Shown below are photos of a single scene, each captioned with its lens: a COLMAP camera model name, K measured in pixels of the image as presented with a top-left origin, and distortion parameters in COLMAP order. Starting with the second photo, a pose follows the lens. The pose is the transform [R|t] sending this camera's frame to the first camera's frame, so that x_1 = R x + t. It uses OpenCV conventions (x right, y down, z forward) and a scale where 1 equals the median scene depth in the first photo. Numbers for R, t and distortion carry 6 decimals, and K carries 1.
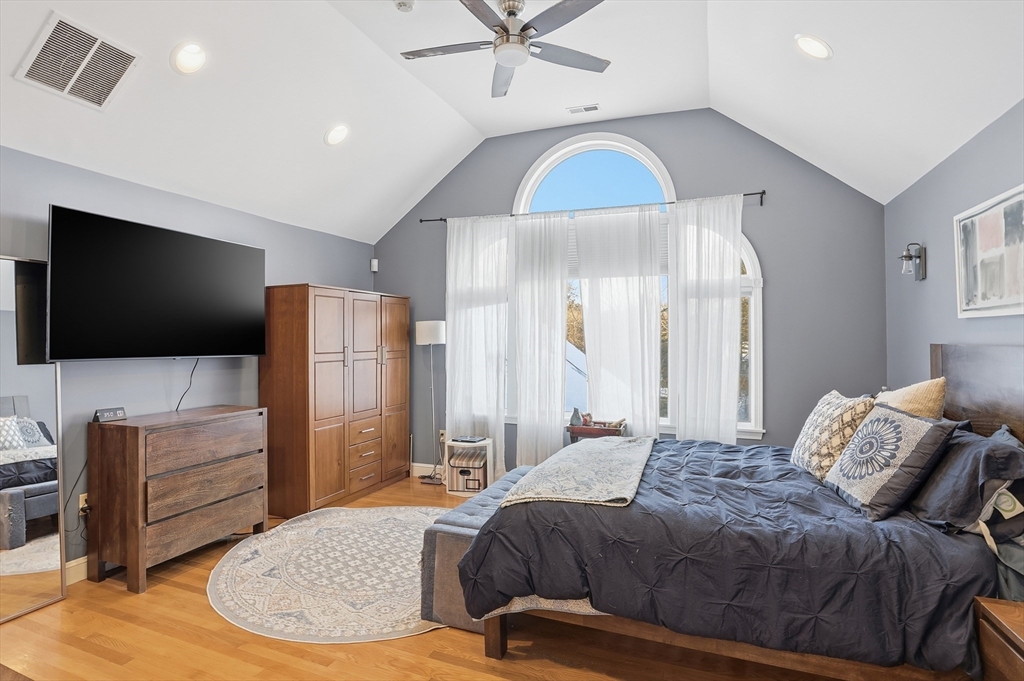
lens RADIAL K [[515.5, 0, 511.8], [0, 515.5, 325.3], [0, 0, 1]] dist [-0.079882, 0.037290]
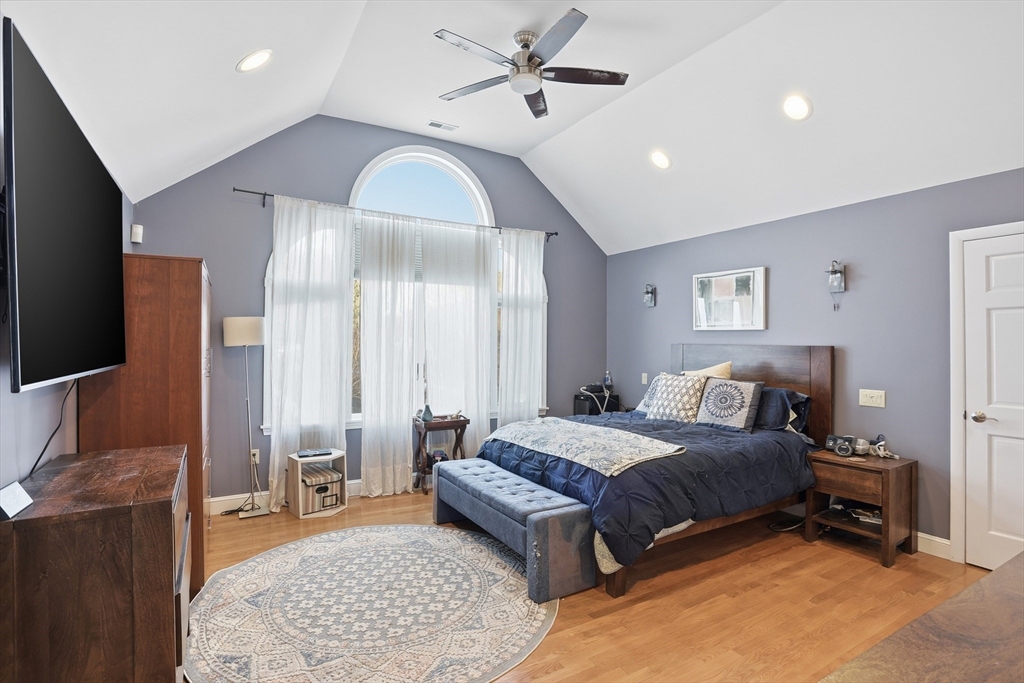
lens RADIAL K [[496.6, 0, 508.0], [0, 496.6, 330.8], [0, 0, 1]] dist [-0.076173, 0.032525]
pose [[0.626077, 0.016795, 0.779581, -0.576899], [-0.026179, 0.999657, -0.000512, 0.004443], [-0.779322, -0.020088, 0.626302, 0.233809]]
